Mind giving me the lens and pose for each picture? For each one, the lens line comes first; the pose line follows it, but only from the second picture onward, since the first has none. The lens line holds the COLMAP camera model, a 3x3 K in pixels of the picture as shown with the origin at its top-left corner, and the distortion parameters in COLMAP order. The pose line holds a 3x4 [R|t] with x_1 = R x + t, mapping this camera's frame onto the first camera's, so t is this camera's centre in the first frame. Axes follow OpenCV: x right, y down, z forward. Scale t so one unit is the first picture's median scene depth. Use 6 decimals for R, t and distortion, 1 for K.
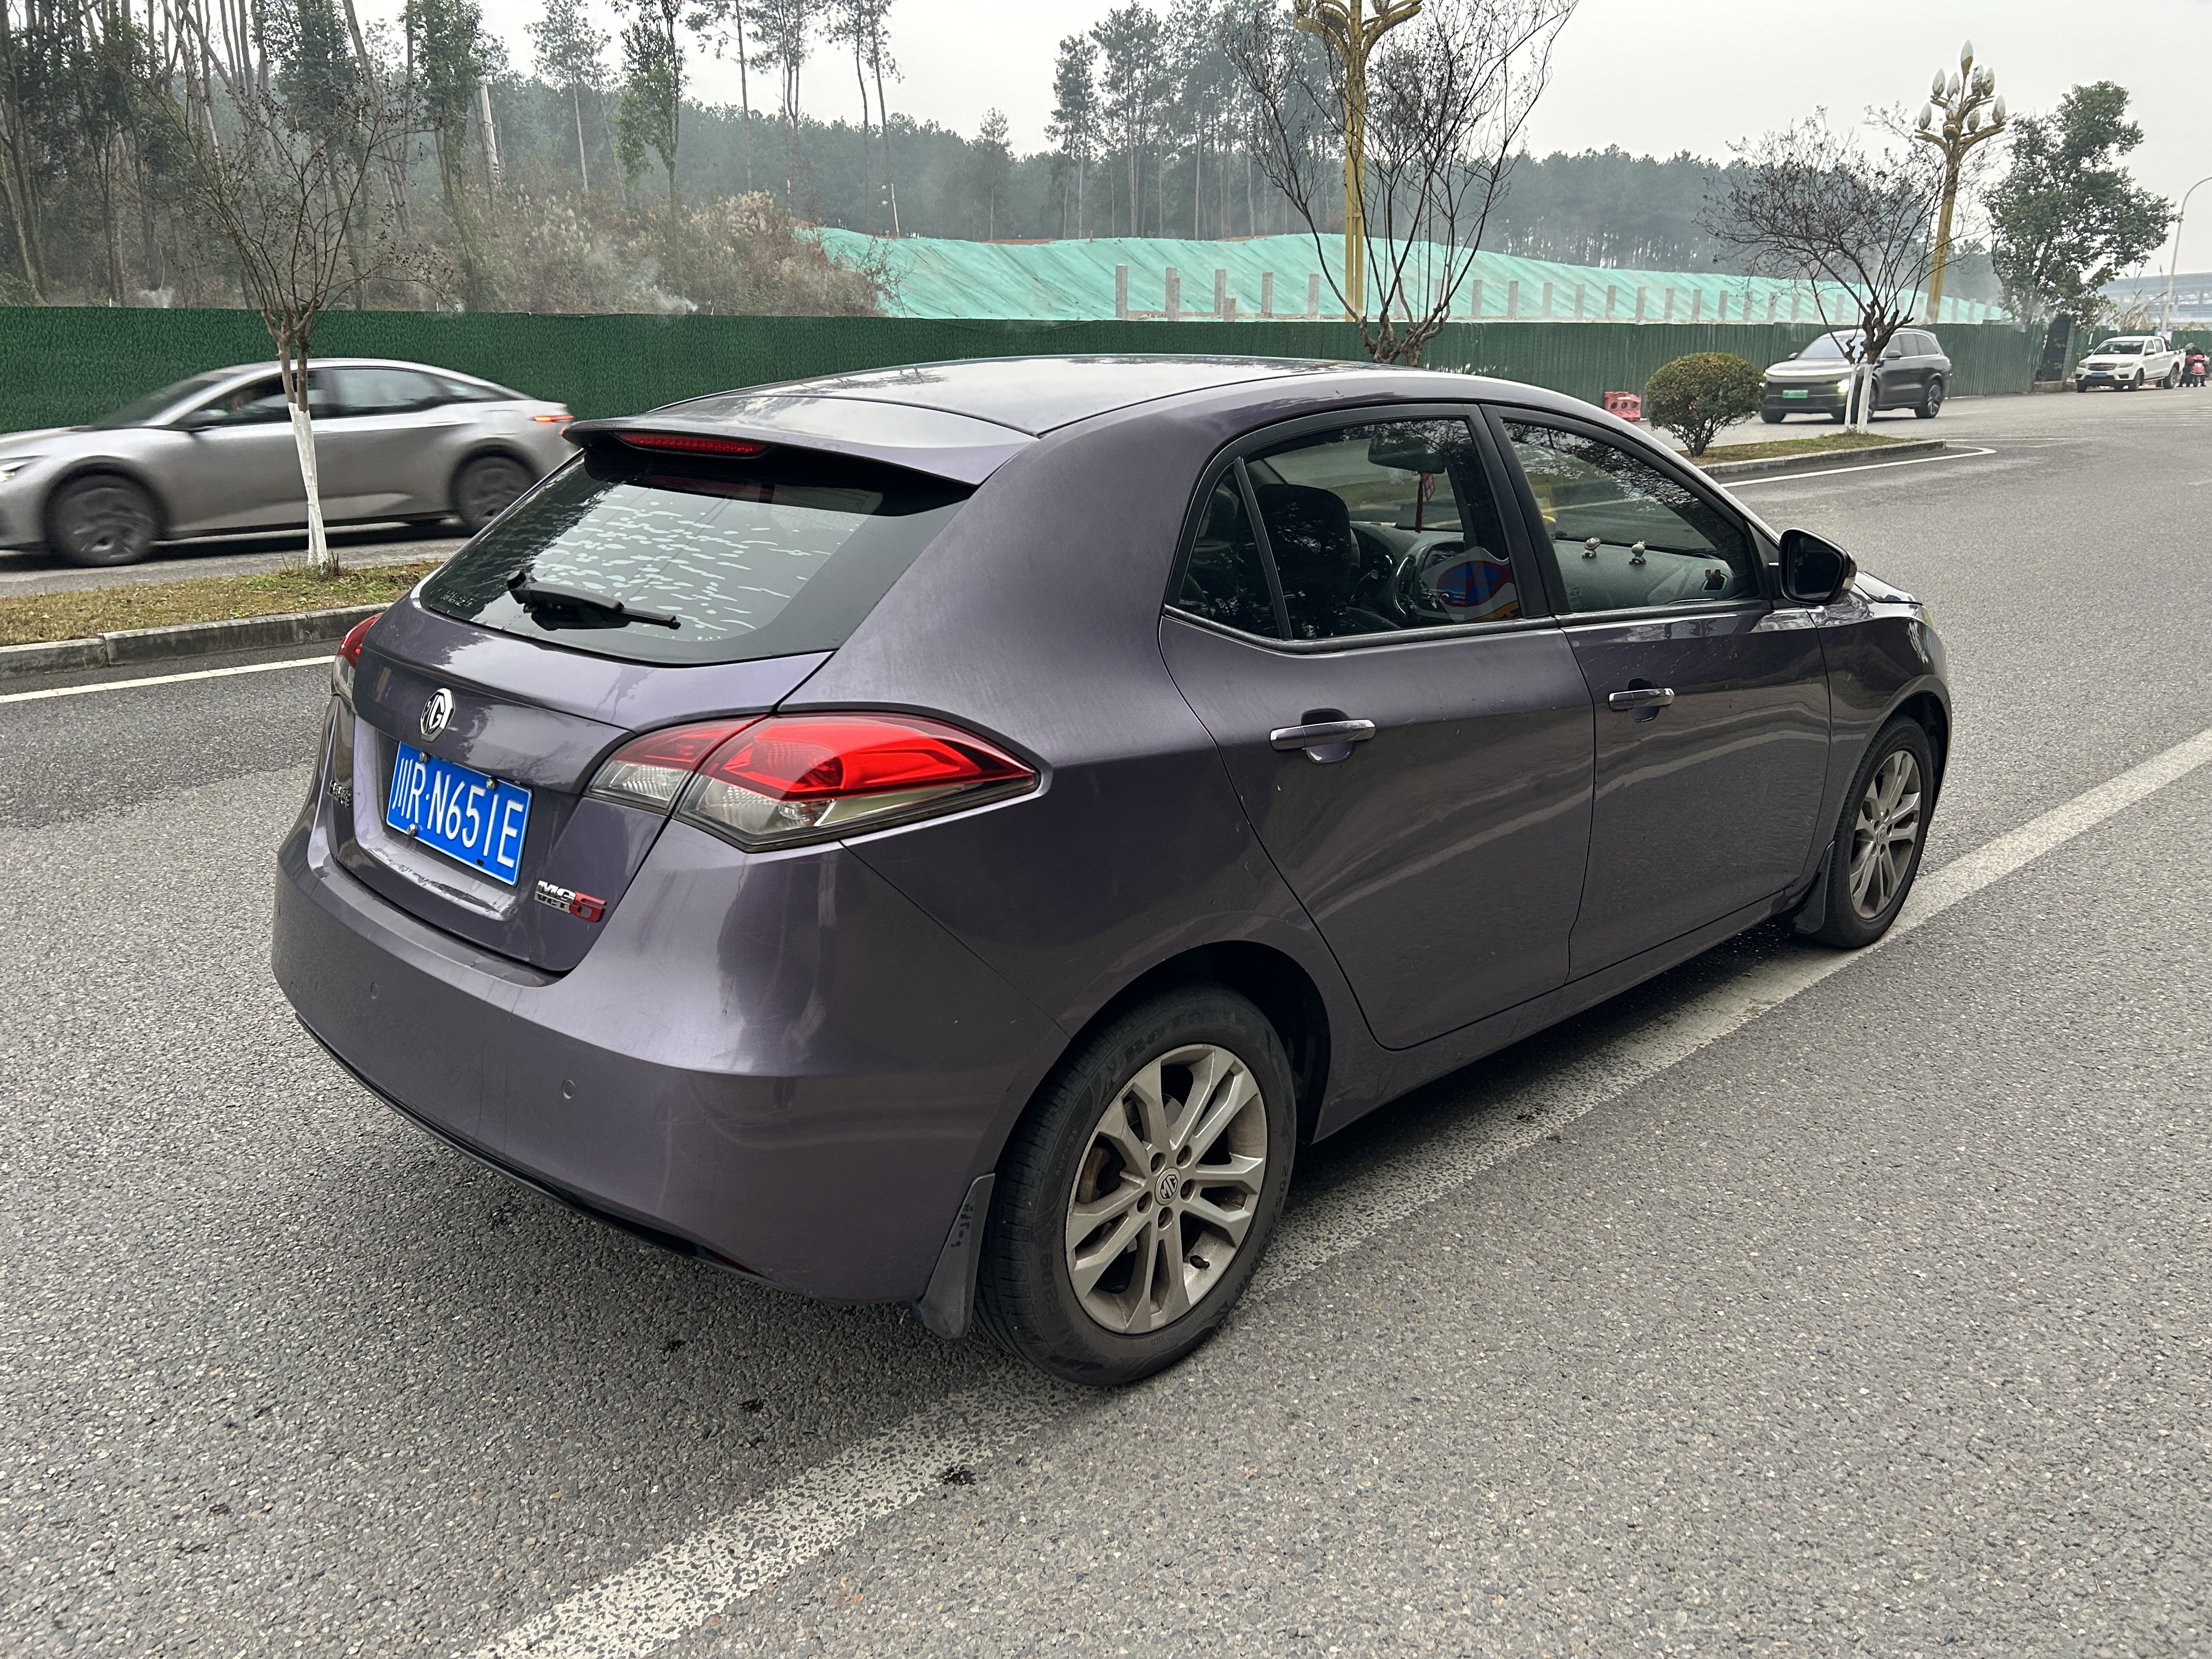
lens RADIAL K [[1673.2, 0, 1106.0], [0, 1673.2, 829.5], [0, 0, 1]] dist [0.077105, -0.077466]
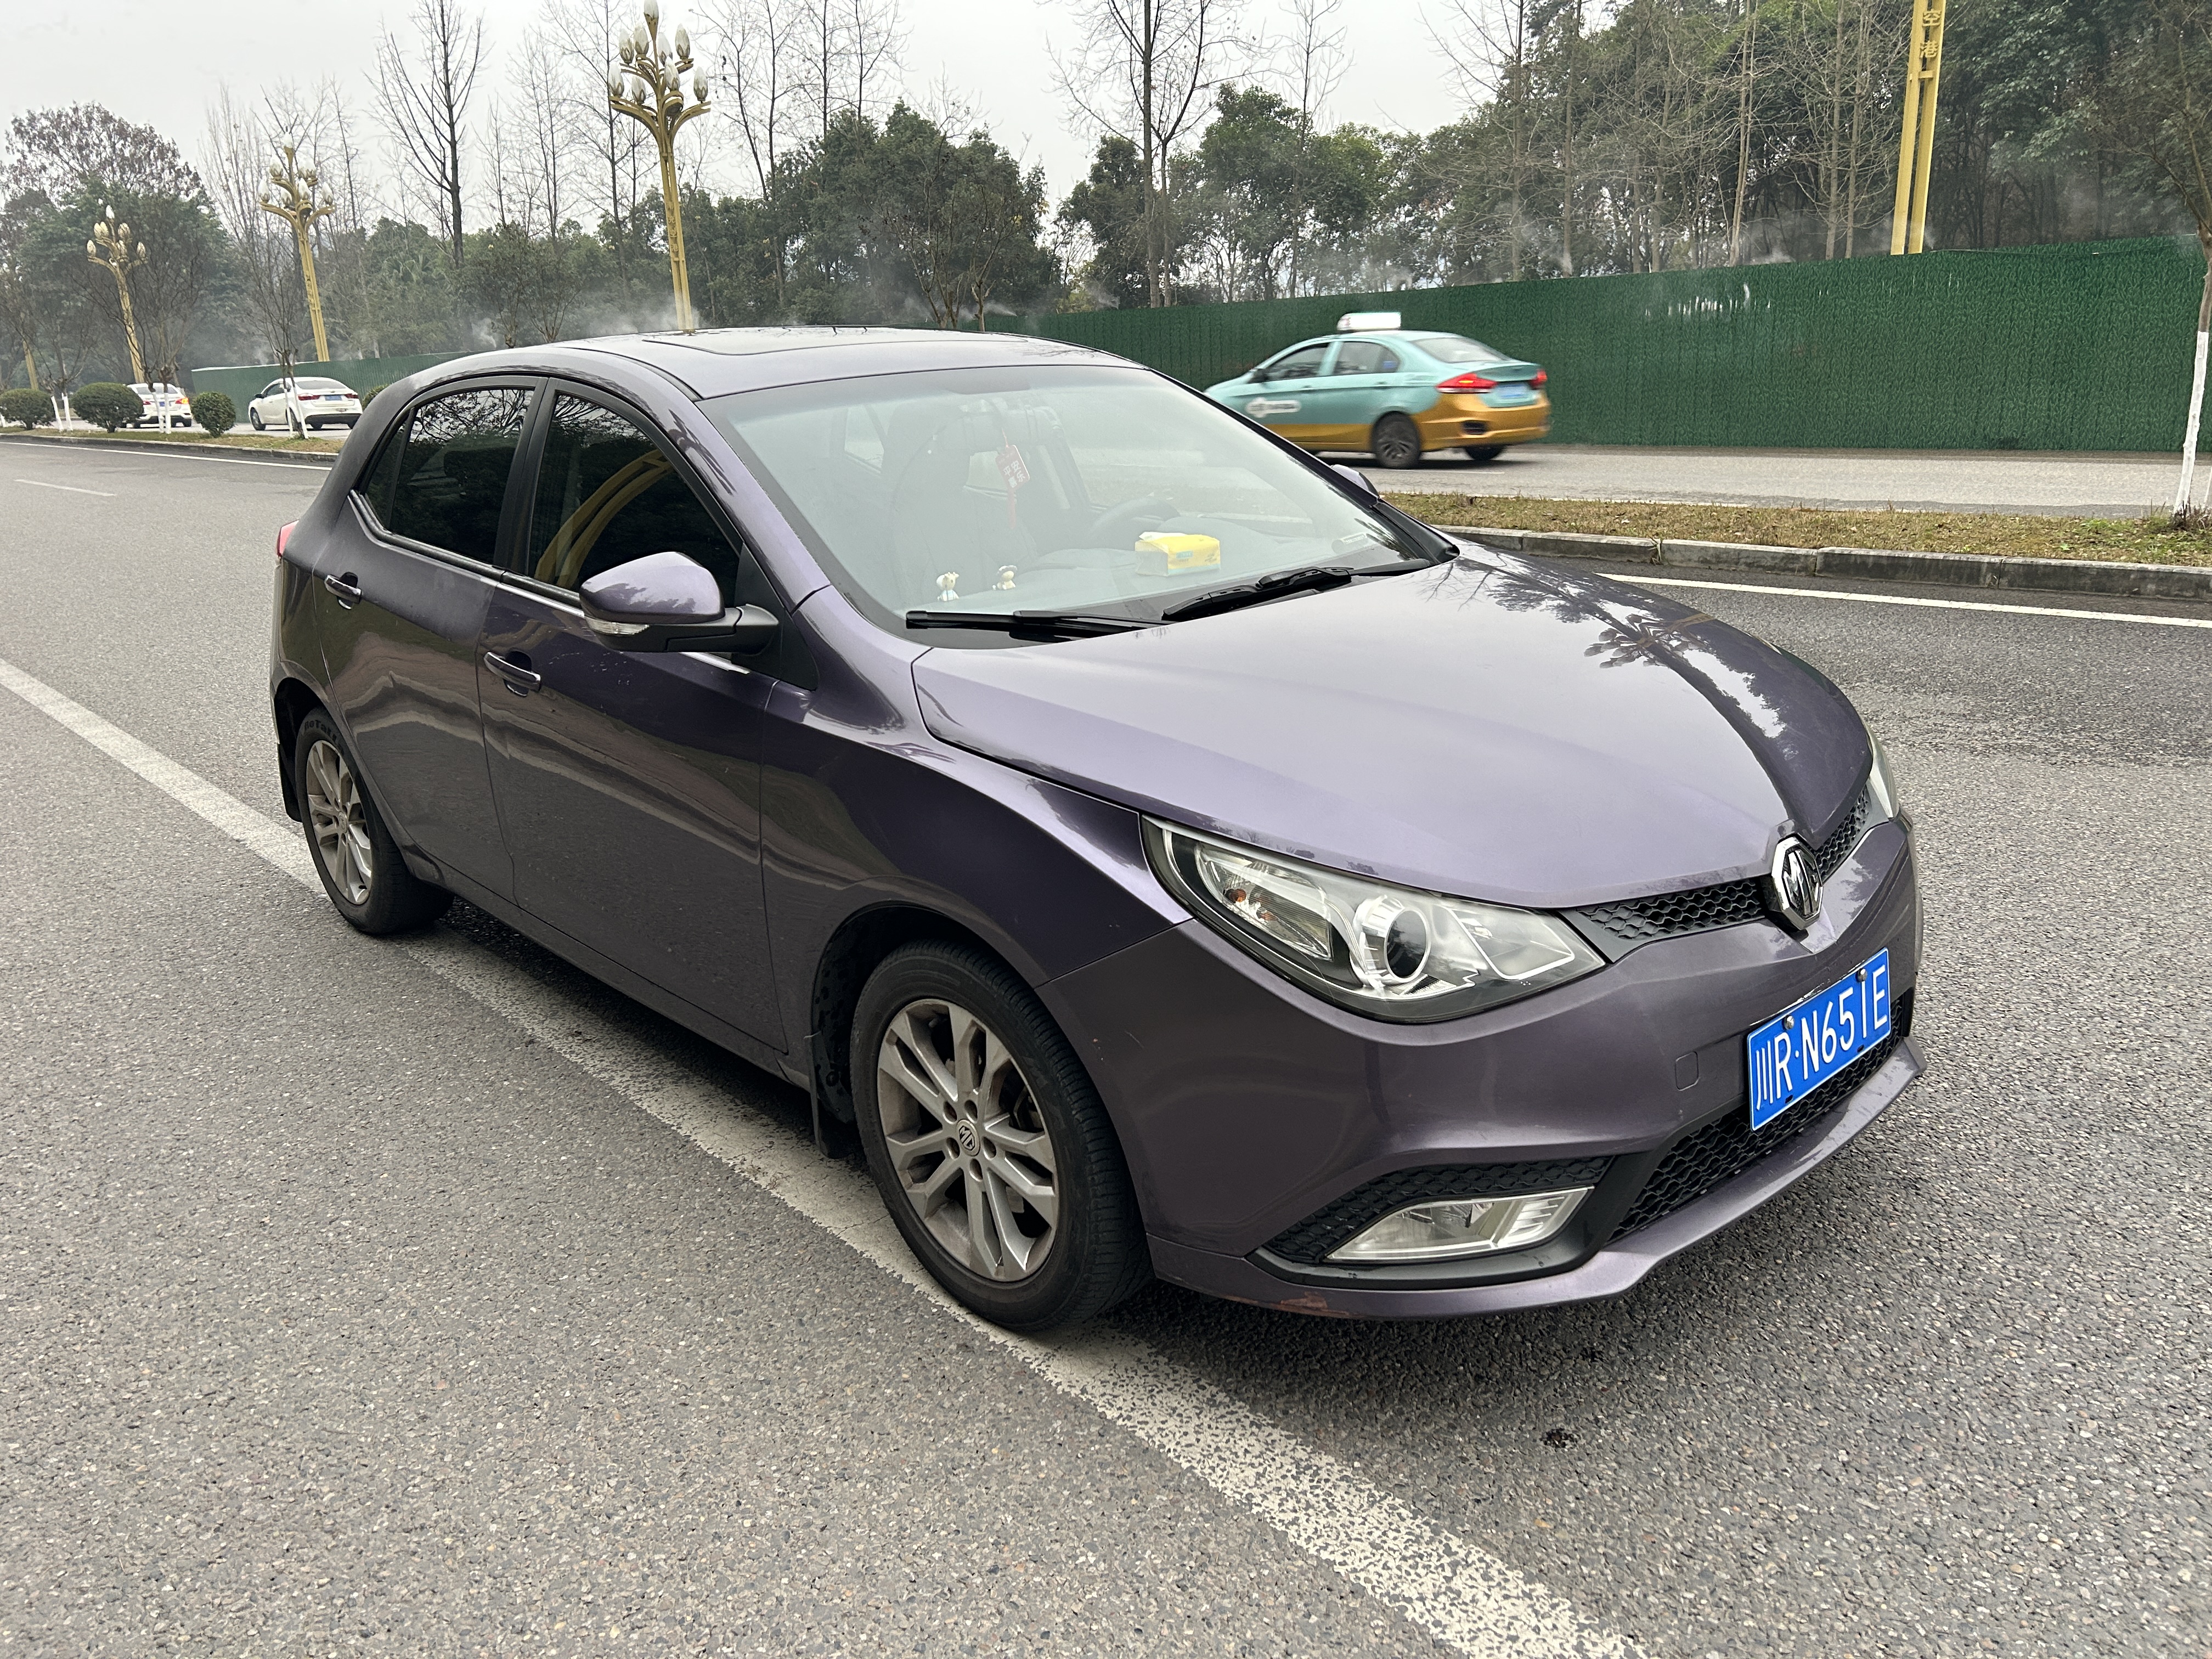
lens RADIAL K [[1665.0, 0, 1112.6], [0, 1665.0, 816.8], [0, 0, 1]] dist [0.037528, -0.052810]
pose [[-0.038979, 0.280571, -0.959042, 1.027827], [-0.232994, 0.930764, 0.281768, -0.288581], [0.971697, 0.234434, 0.029091, 1.056615]]
